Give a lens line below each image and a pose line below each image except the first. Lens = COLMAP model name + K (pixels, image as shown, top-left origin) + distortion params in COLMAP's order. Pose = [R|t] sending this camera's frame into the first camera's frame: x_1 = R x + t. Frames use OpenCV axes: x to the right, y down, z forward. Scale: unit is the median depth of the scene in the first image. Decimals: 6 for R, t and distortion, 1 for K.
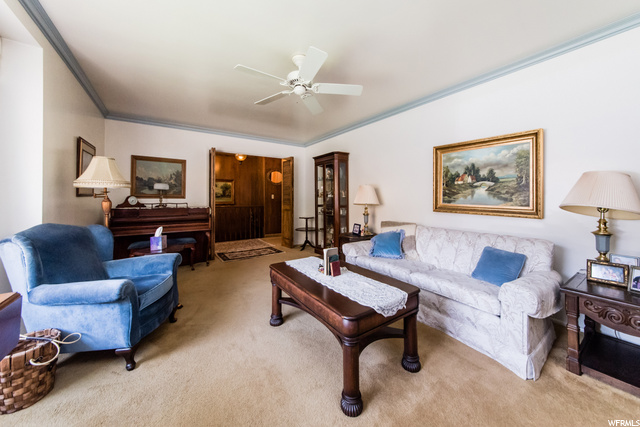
lens RADIAL K [[229.7, 0, 324.1], [0, 229.7, 194.1], [0, 0, 1]] dist [0.000550, -0.000022]
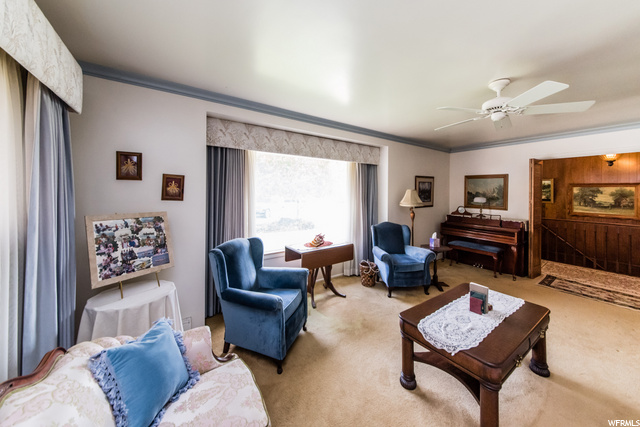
lens RADIAL K [[229.7, 0, 317.2], [0, 229.7, 192.3], [0, 0, 1]] dist [0.000550, -0.000022]
pose [[-0.024693, 0.007836, -0.999664, 0.488113], [0.010800, 0.999913, 0.007571, -0.084599], [0.999637, -0.010609, -0.024776, 0.154438]]
